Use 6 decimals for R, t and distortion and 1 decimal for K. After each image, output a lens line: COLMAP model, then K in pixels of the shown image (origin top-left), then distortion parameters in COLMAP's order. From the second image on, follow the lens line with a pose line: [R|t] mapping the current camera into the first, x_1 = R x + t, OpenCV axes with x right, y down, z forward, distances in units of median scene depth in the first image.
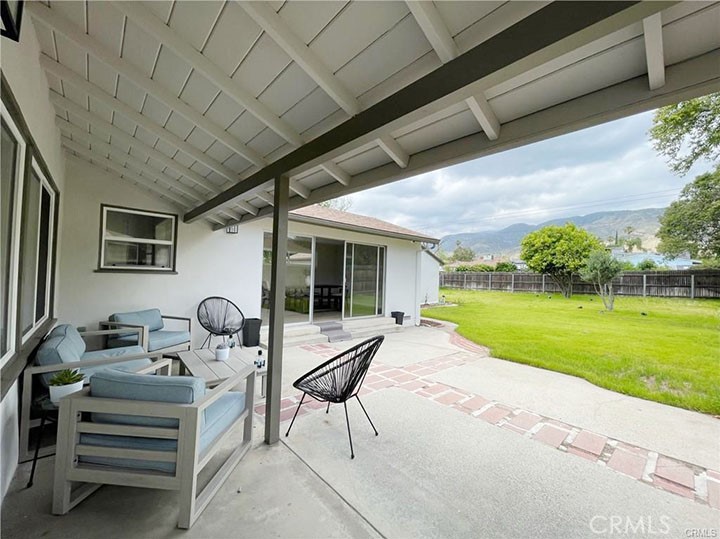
lens RADIAL K [[293.3, 0, 361.0], [0, 293.3, 266.5], [0, 0, 1]] dist [-0.000590, 0.000393]
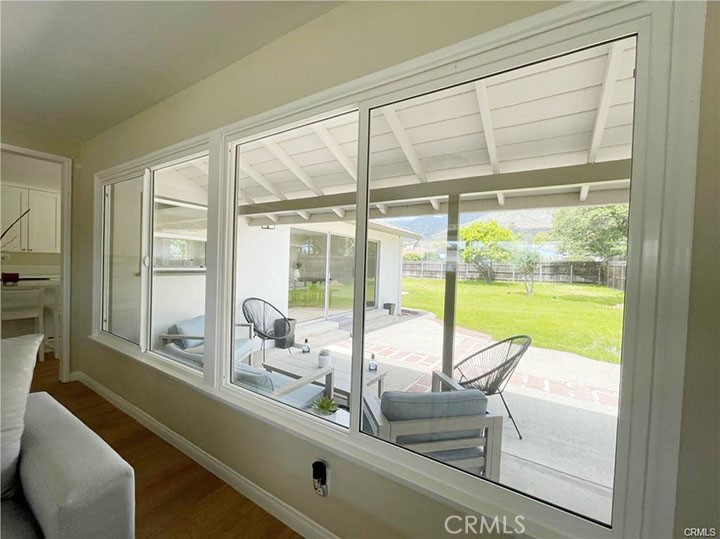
lens RADIAL K [[291.3, 0, 360.0], [0, 291.3, 269.5], [0, 0, 1]] dist [0.000093, 0.000051]
pose [[0.962106, -0.003723, 0.272652, -0.136034], [-0.011978, 0.998364, 0.055901, -0.013558], [-0.272414, -0.057048, 0.960487, 0.010277]]
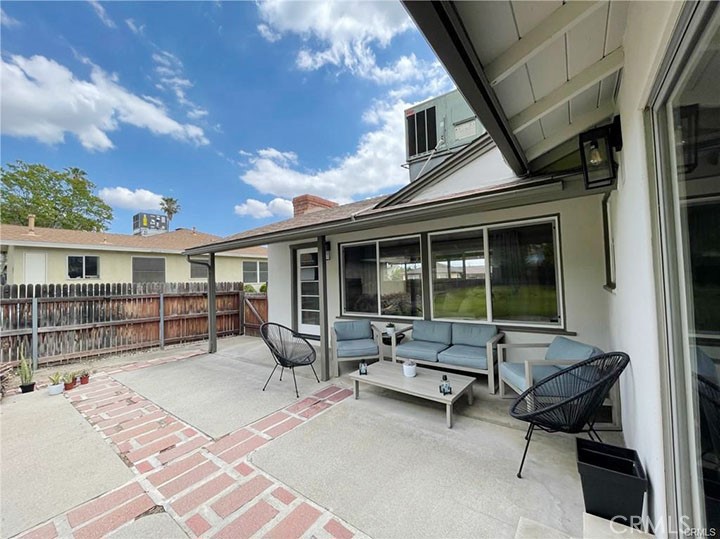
lens RADIAL K [[291.3, 0, 360.0], [0, 291.3, 269.5], [0, 0, 1]] dist [0.000093, 0.000051]
pose [[-0.982500, -0.004511, -0.186206, -0.025369], [0.008177, 0.997698, -0.067318, 0.005295], [0.186081, -0.067662, -0.980202, 0.428739]]
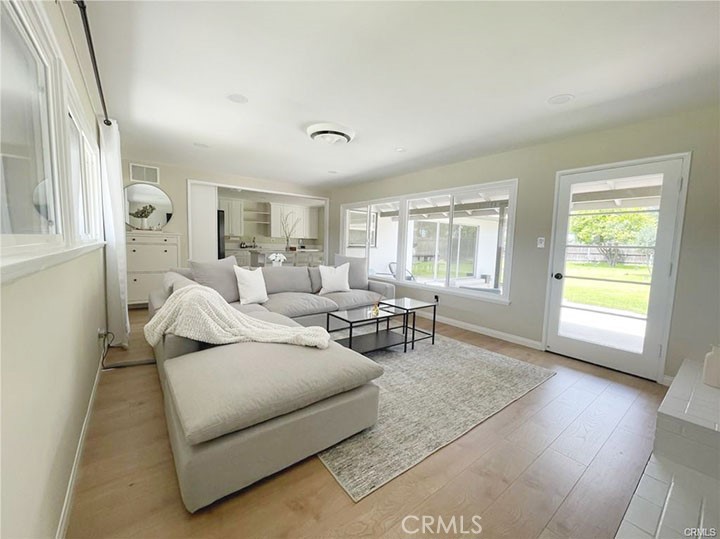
lens RADIAL K [[291.3, 0, 360.0], [0, 291.3, 269.5], [0, 0, 1]] dist [0.000093, 0.000051]
pose [[0.996315, 0.007532, -0.085439, -0.175875], [0.002457, 0.993223, 0.116202, -0.014838], [0.085735, -0.115983, 0.989544, -0.200850]]
